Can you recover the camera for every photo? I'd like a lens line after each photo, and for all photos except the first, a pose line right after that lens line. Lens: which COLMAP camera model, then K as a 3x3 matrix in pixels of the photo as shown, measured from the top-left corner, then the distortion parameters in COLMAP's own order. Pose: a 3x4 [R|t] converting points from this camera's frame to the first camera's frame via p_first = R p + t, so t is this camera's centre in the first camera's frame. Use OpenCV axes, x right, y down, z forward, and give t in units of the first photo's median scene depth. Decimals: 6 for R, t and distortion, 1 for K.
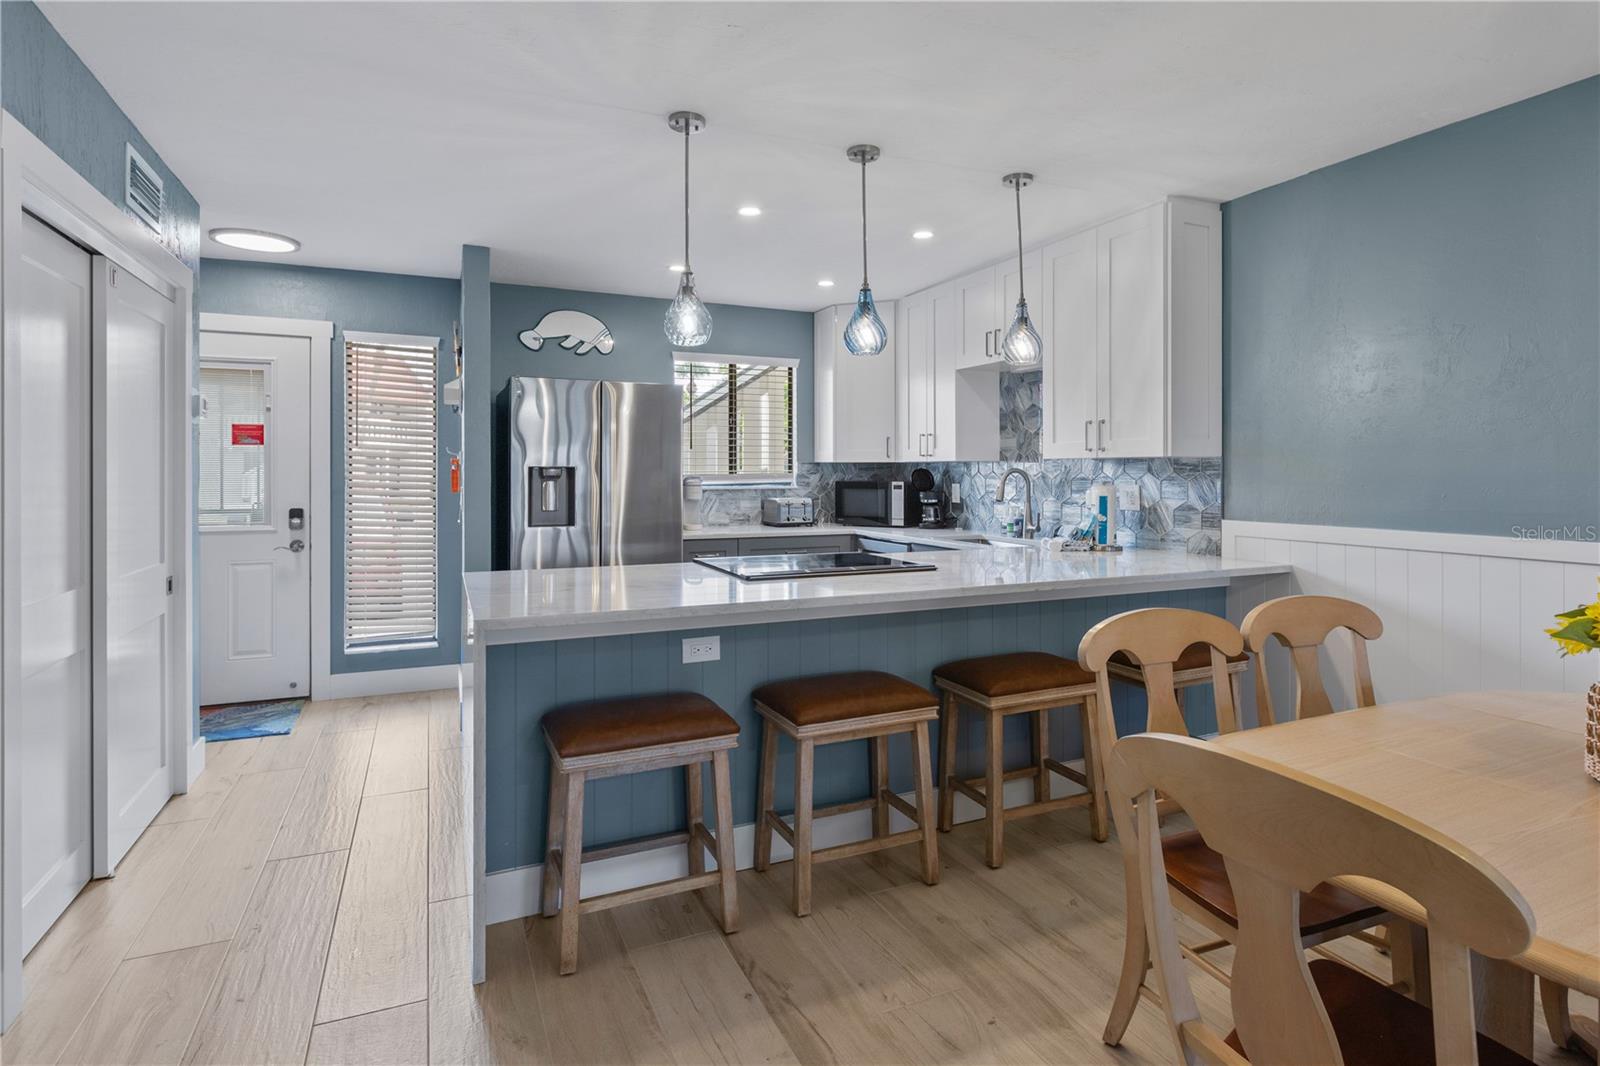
lens RADIAL K [[819.2, 0, 820.5], [0, 819.2, 476.1], [0, 0, 1]] dist [-0.000694, -0.000031]
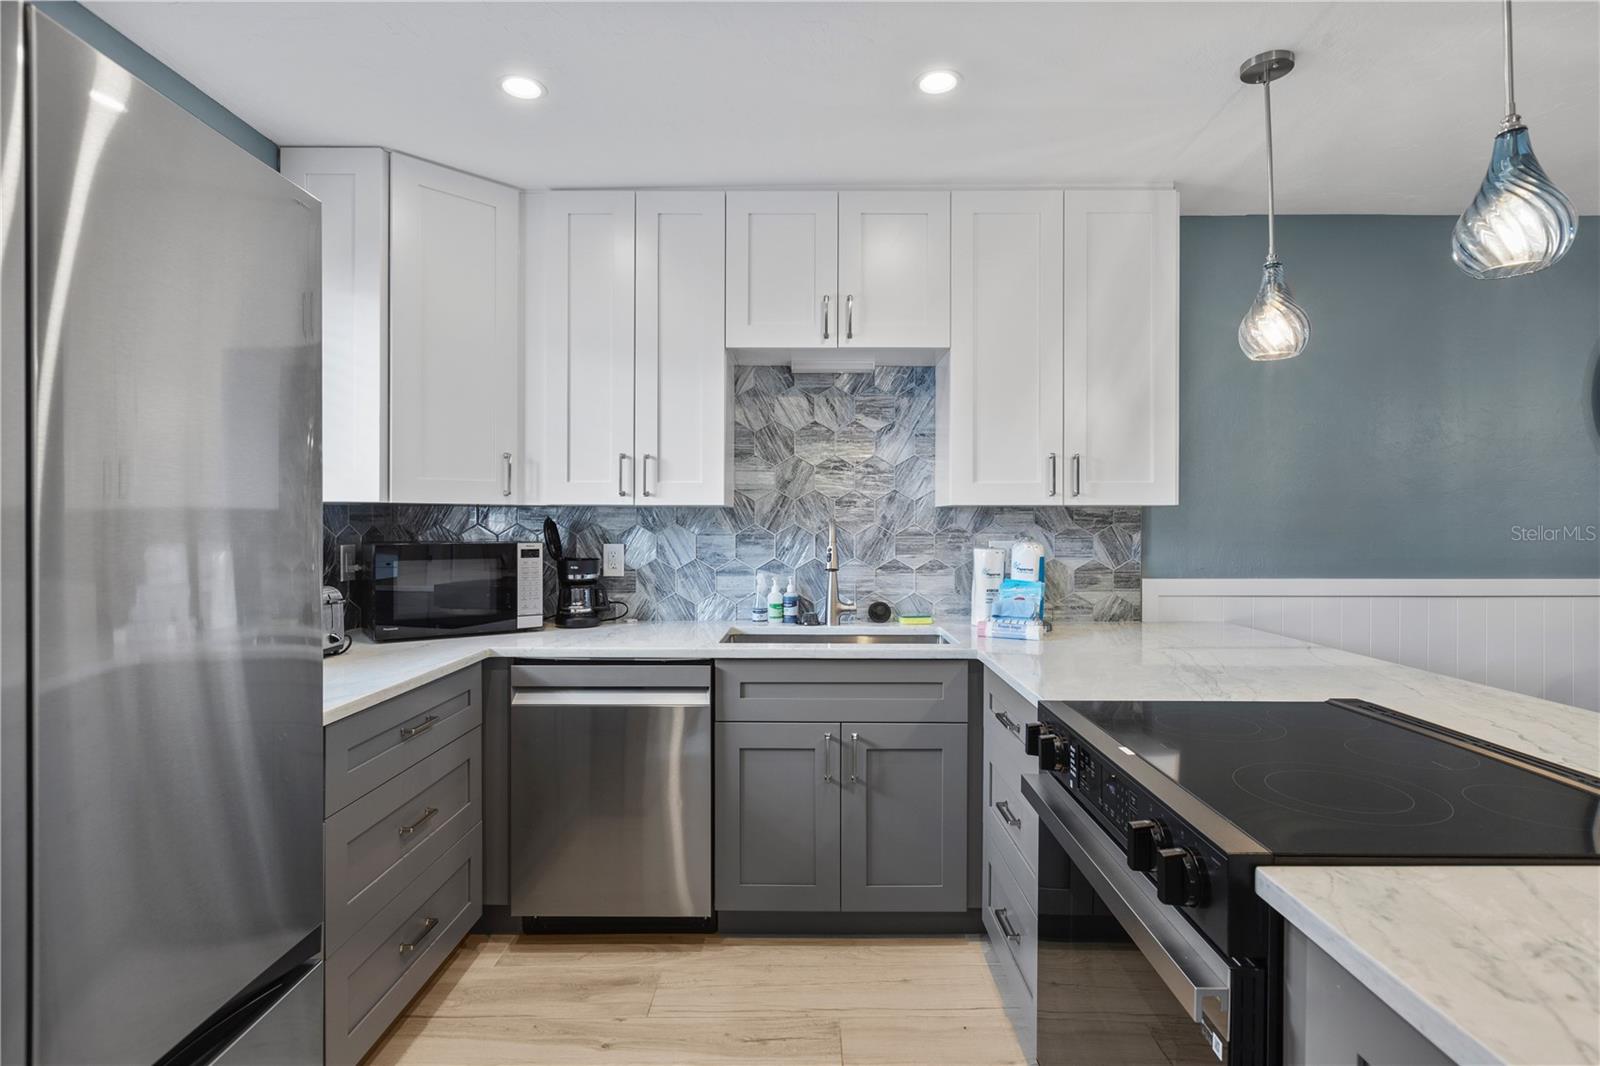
lens RADIAL K [[786.9, 0, 800.0], [0, 786.9, 533.0], [0, 0, 1]] dist [-0.004035, -0.000239]
pose [[0.438003, -0.013193, 0.898877, -0.290153], [0.003540, 0.999910, 0.012950, -0.005480], [-0.898966, -0.002490, 0.438010, 0.662173]]
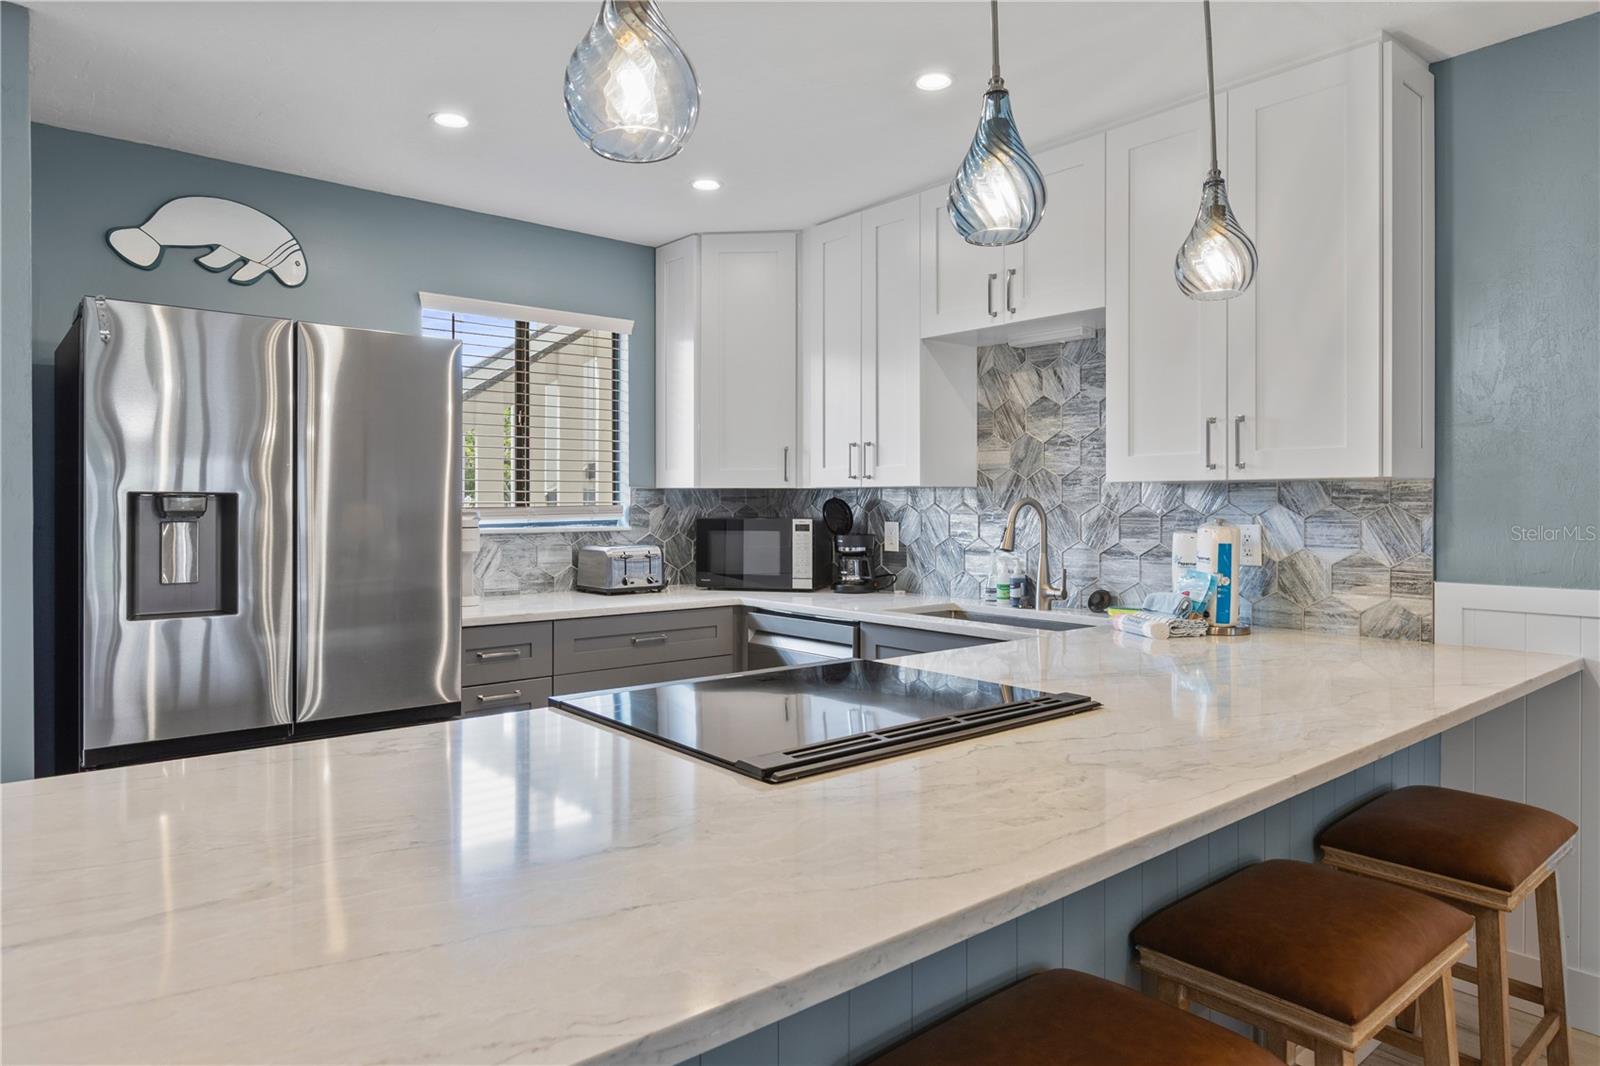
lens RADIAL K [[972.4, 0, 806.4], [0, 972.4, 508.2], [0, 0, 1]] dist [-0.004335, -0.001770]
pose [[0.964929, -0.000881, 0.262509, -0.103405], [0.000921, 1.000000, -0.000028, -0.001533], [-0.262509, 0.000268, 0.964930, 0.293390]]
